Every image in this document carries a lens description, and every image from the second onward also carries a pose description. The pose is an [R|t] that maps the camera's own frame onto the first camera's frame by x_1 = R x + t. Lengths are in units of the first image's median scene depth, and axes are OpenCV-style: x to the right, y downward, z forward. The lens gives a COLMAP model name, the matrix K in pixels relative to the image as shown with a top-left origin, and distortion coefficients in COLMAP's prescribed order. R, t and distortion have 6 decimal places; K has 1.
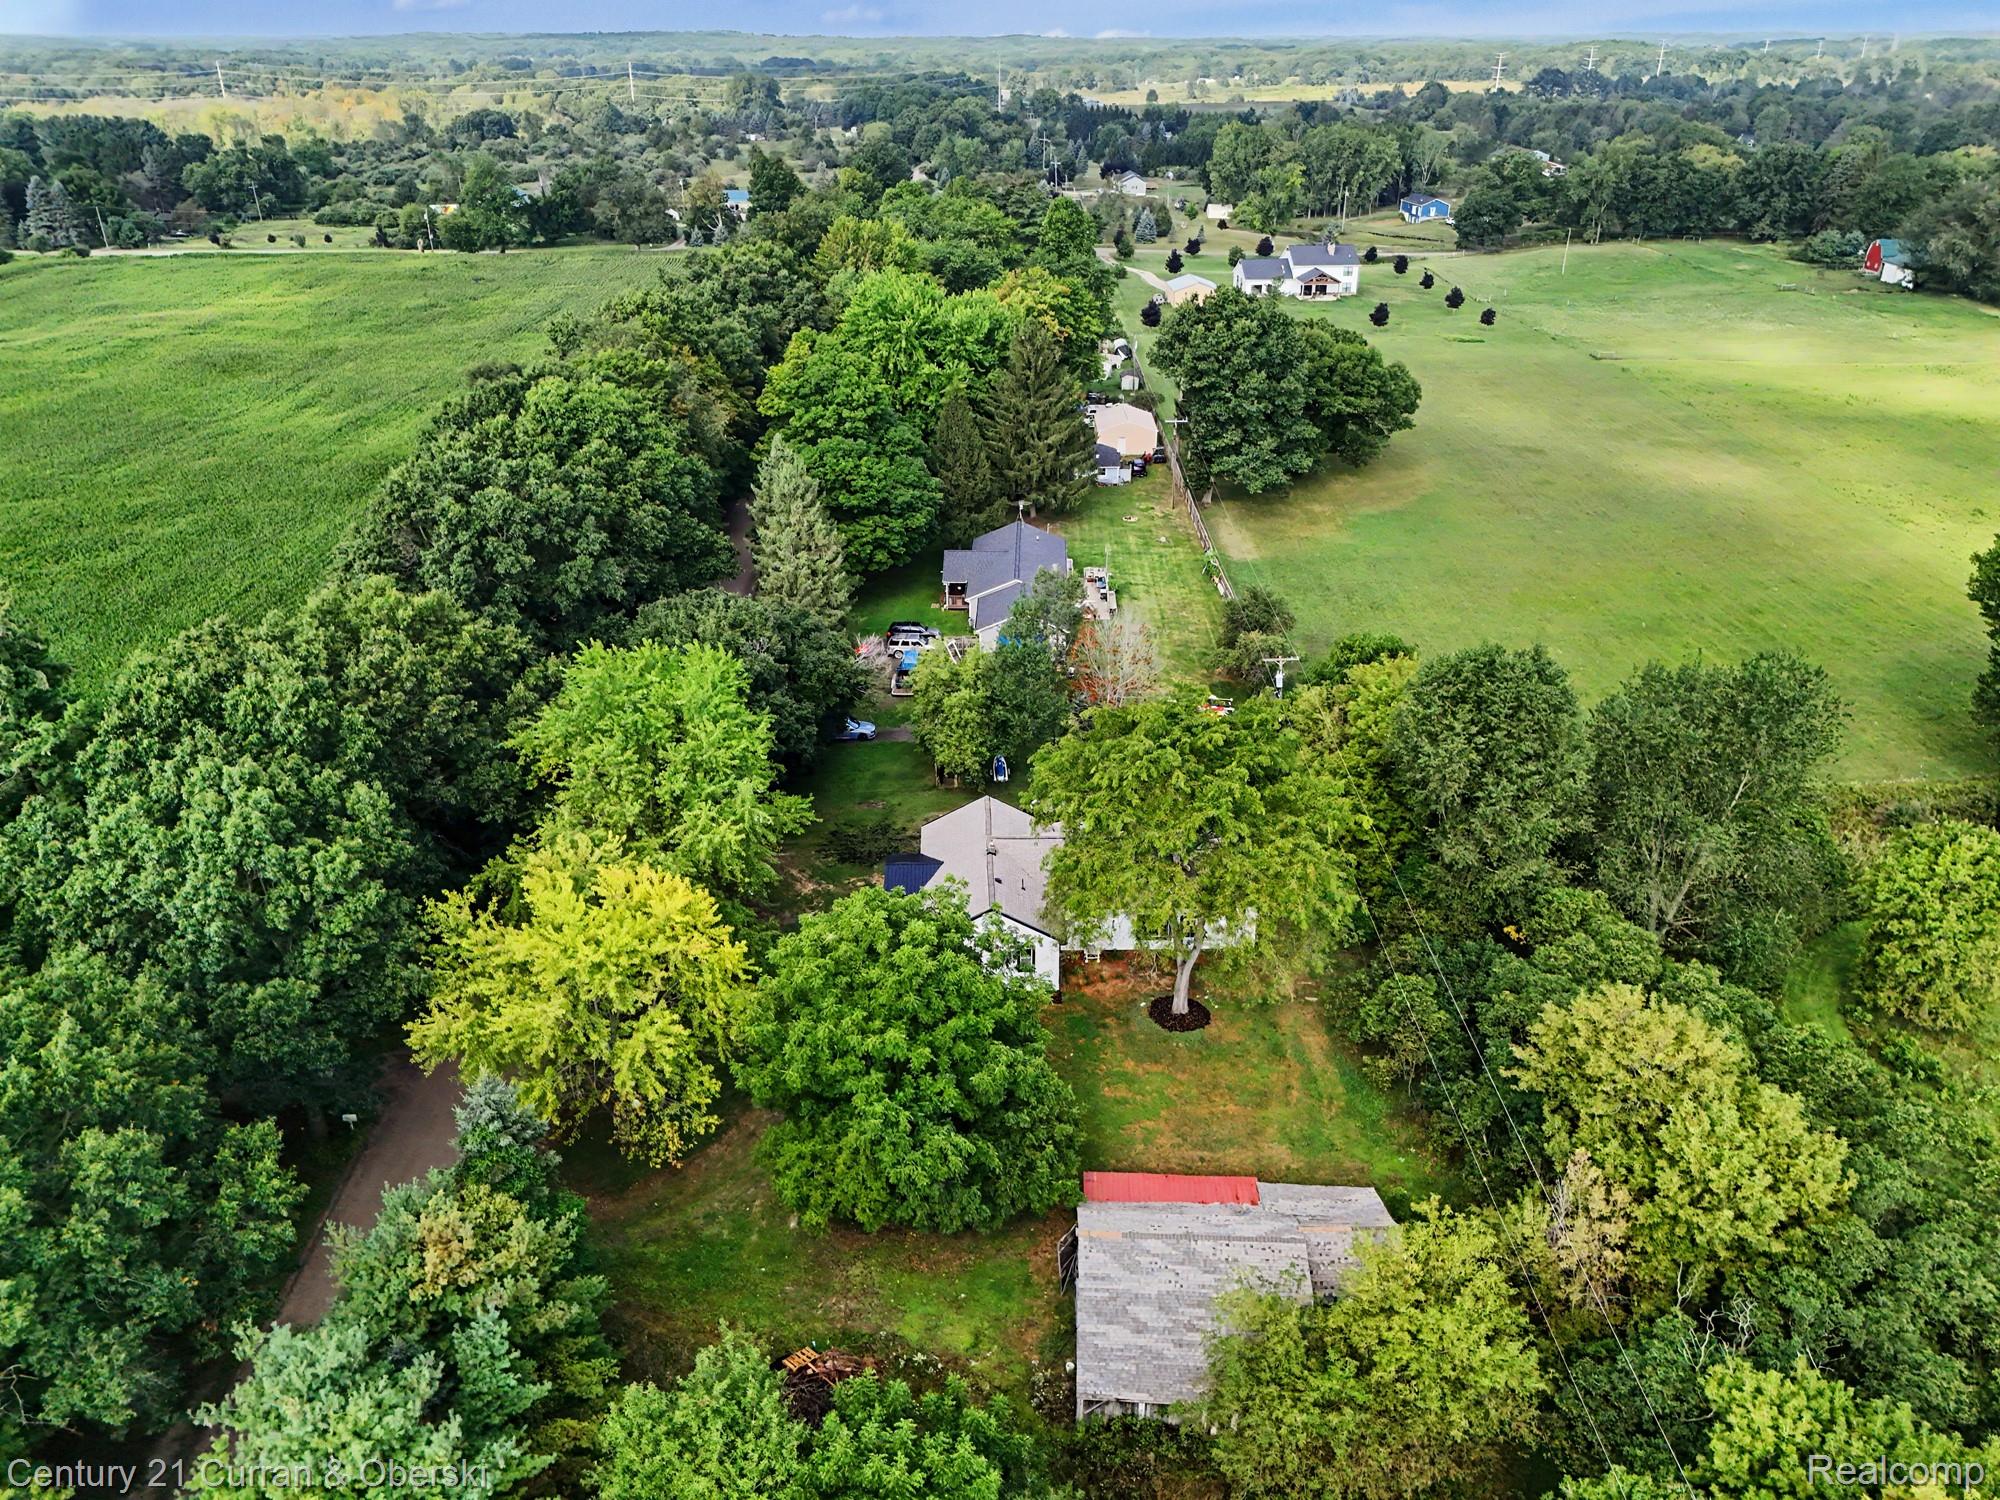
lens RADIAL K [[1502.7, 0, 997.5], [0, 1502.7, 760.3], [0, 0, 1]] dist [0.029781, 0.000613]
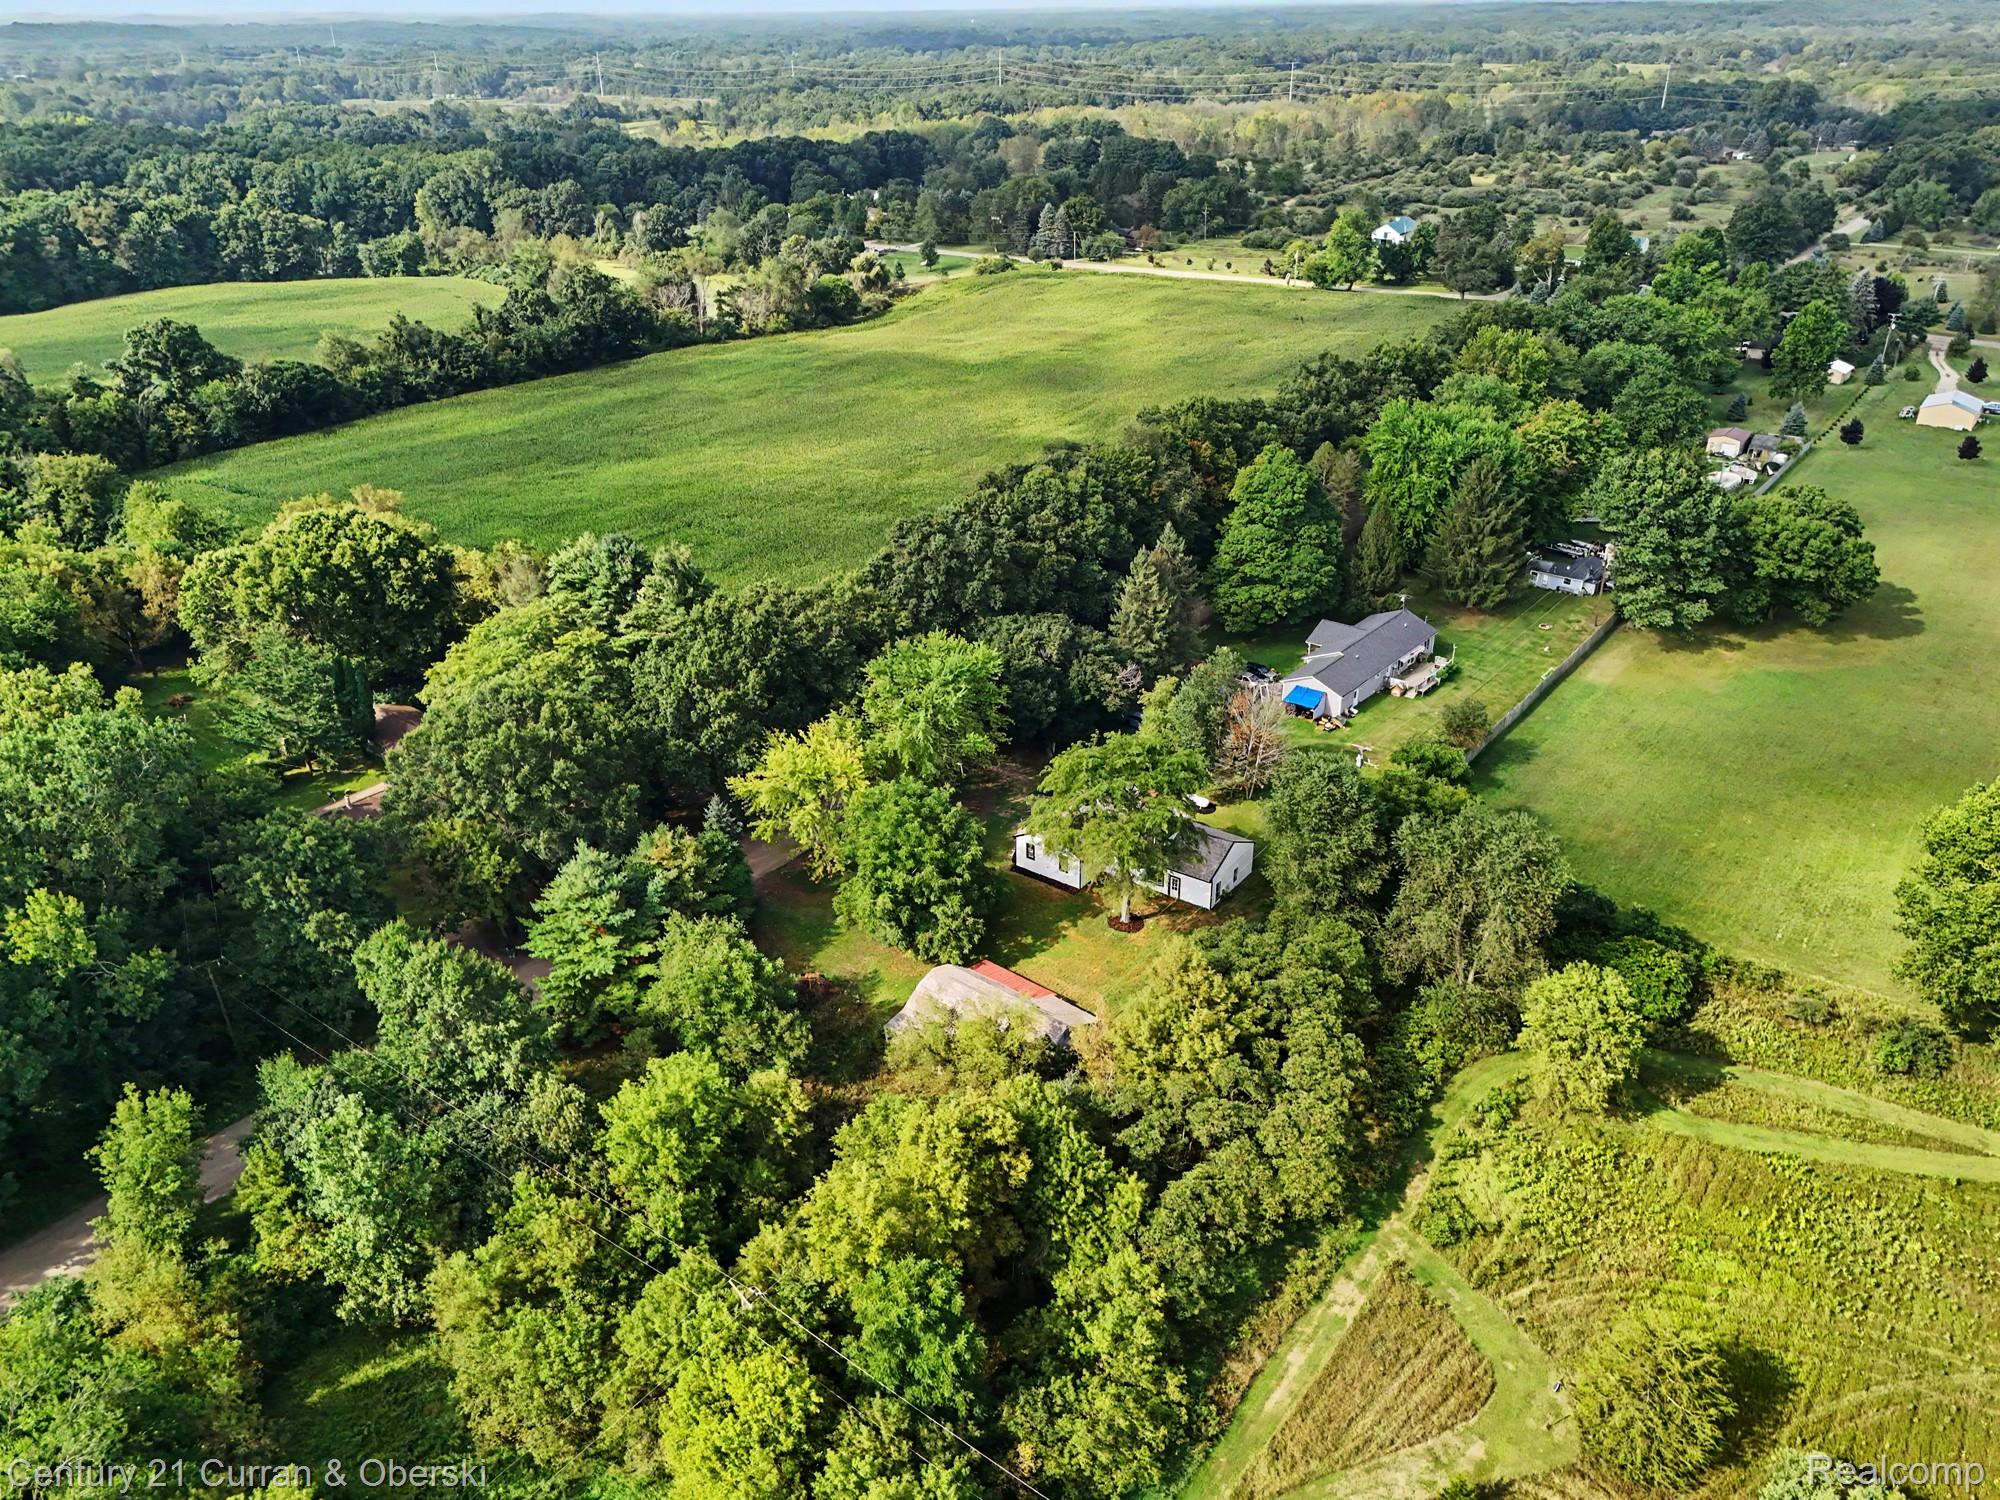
lens RADIAL K [[1486.9, 0, 994.6], [0, 1486.9, 754.6], [0, 0, 1]] dist [0.062274, -0.068149]
pose [[0.794599, 0.270498, -0.543548, 0.852819], [-0.260602, 0.960556, 0.097055, -0.132420], [0.548361, 0.064530, 0.833748, -0.478255]]
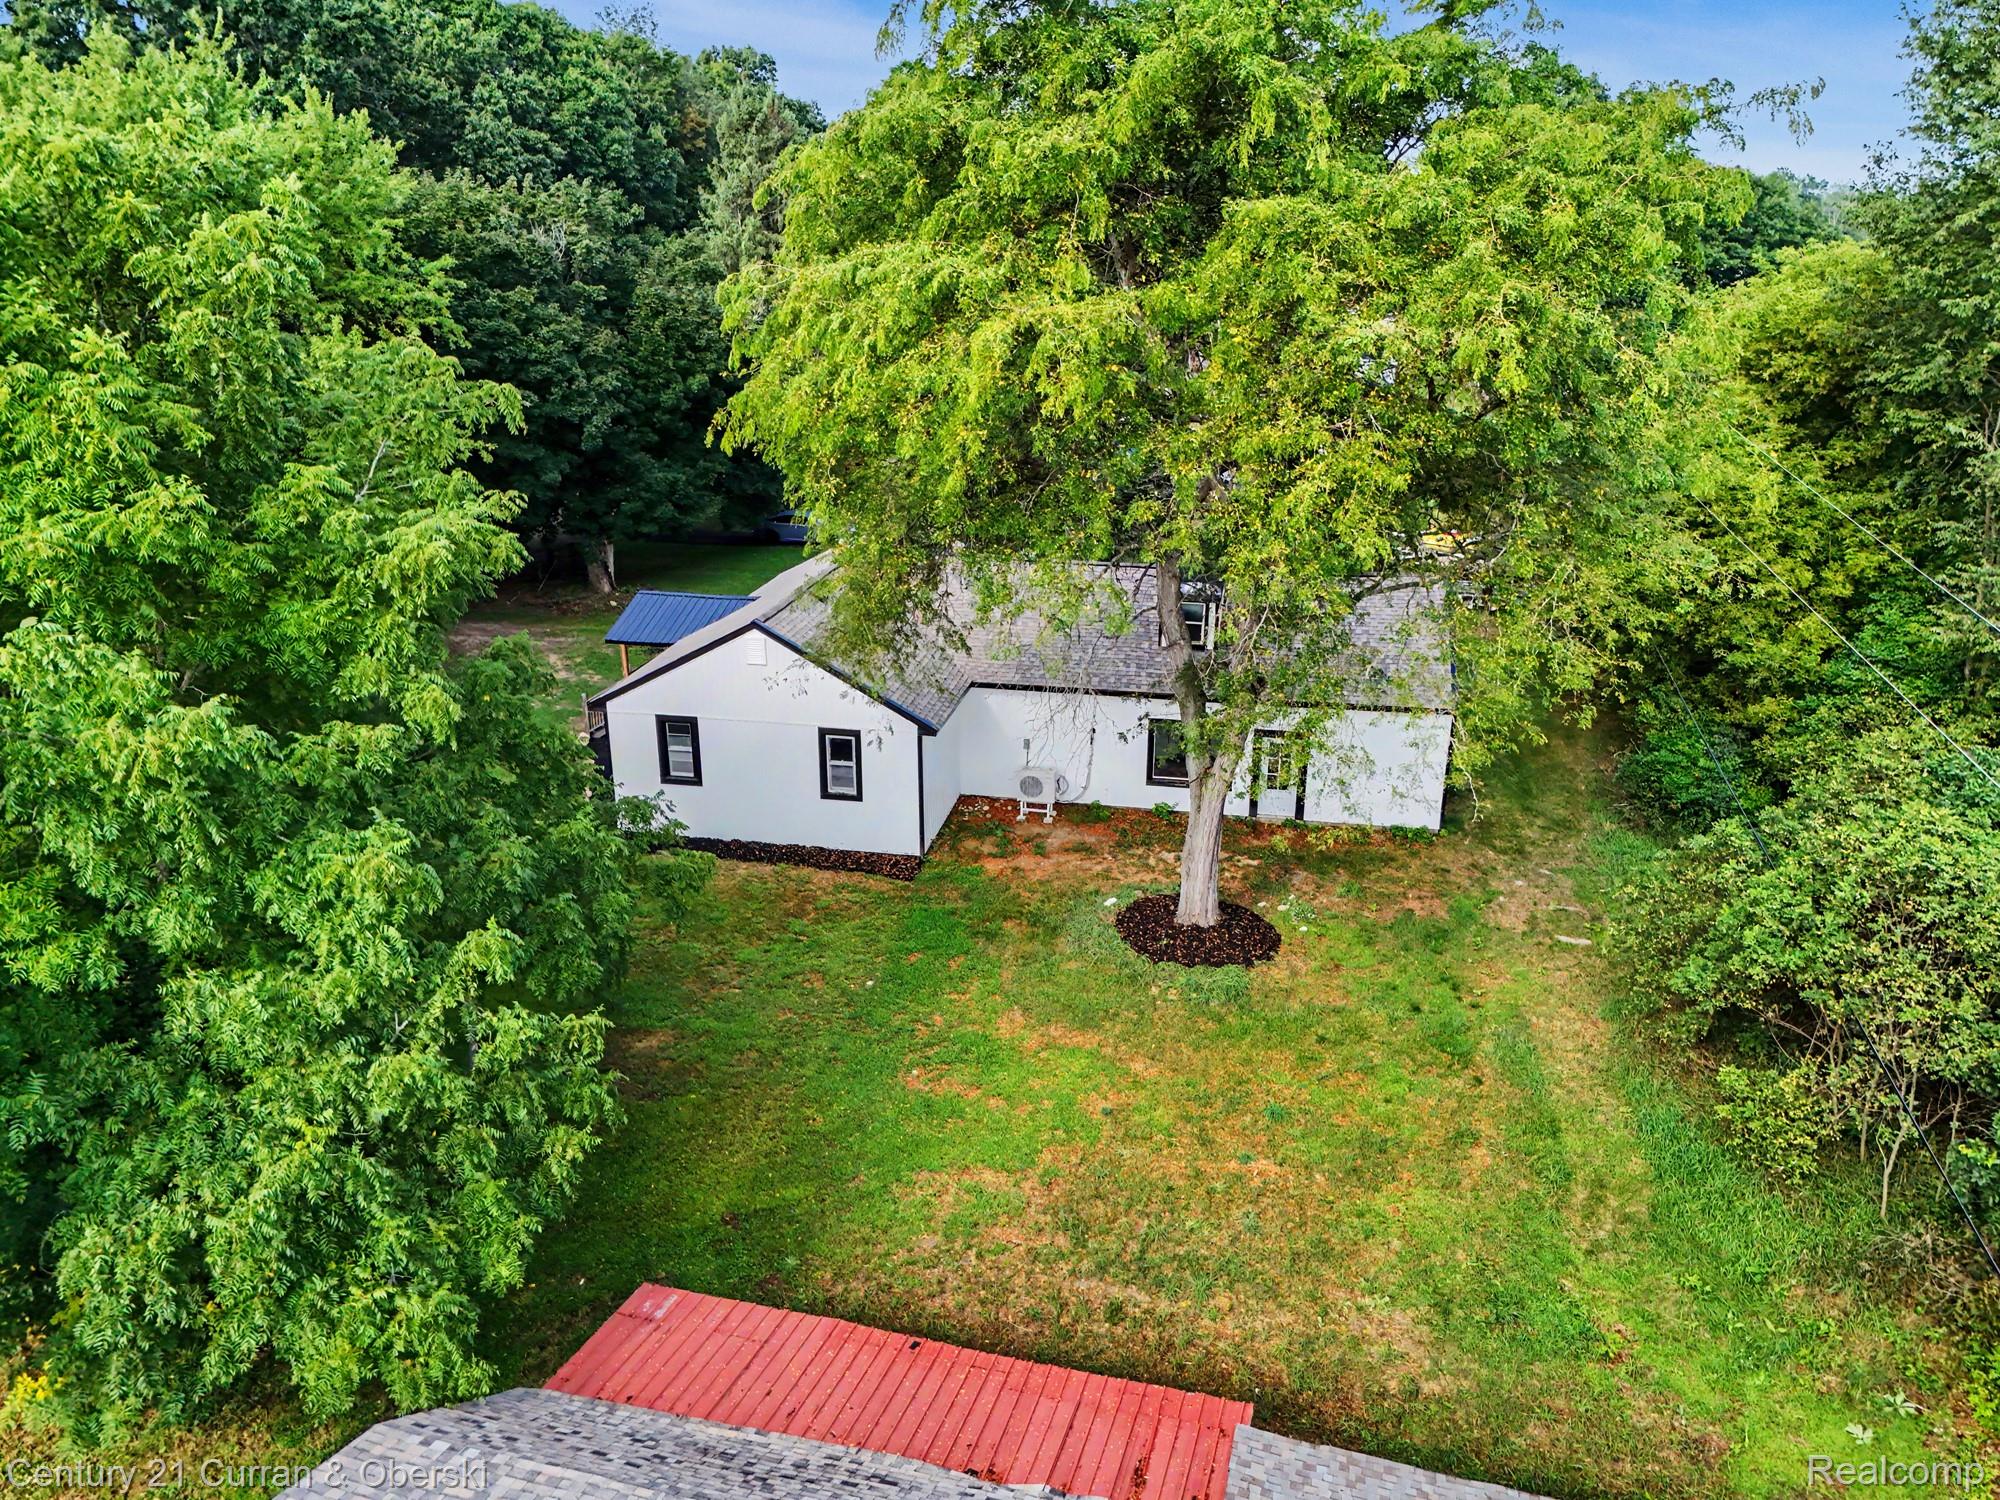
lens RADIAL K [[1486.9, 0, 994.6], [0, 1486.9, 754.6], [0, 0, 1]] dist [0.062274, -0.068149]
pose [[0.974957, 0.080412, -0.207349, 0.145089], [-0.102153, 0.990091, -0.096361, 0.165200], [0.197546, 0.115129, 0.973510, 0.614401]]
